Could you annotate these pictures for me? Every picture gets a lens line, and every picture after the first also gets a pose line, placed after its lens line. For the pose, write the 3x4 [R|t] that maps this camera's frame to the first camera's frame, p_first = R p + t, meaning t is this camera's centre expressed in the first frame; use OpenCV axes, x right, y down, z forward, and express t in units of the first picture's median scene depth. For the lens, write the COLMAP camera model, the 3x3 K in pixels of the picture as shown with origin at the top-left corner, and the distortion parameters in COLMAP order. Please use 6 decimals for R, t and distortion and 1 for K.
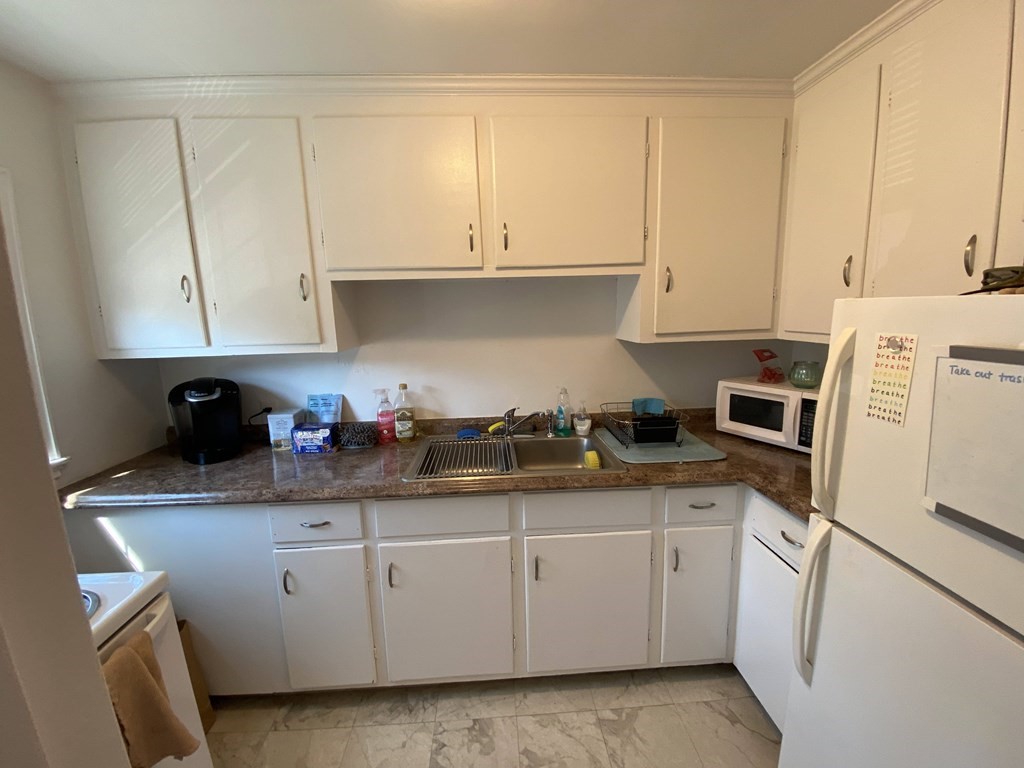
lens RADIAL K [[411.3, 0, 514.7], [0, 411.3, 382.7], [0, 0, 1]] dist [0.016015, -0.017991]
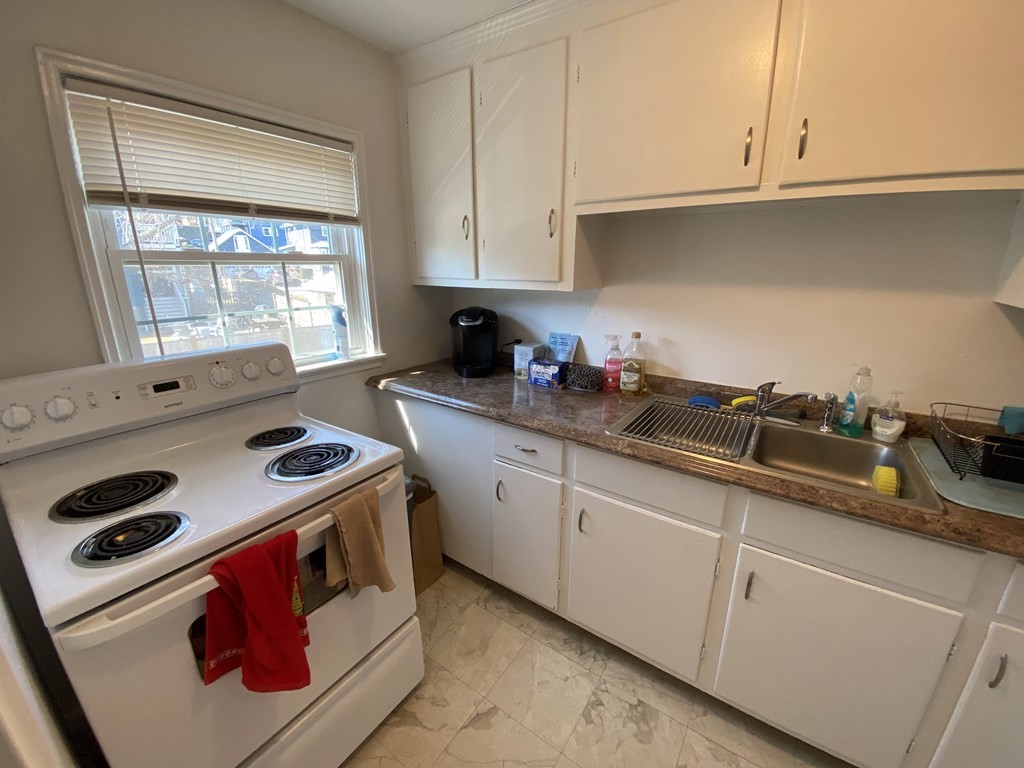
lens RADIAL K [[411.3, 0, 514.3], [0, 411.3, 383.8], [0, 0, 1]] dist [0.016015, -0.017991]
pose [[0.788629, 0.195173, -0.583071, 0.083132], [-0.127719, 0.979599, 0.155158, 0.009434], [0.601459, -0.047893, 0.797467, 0.124200]]
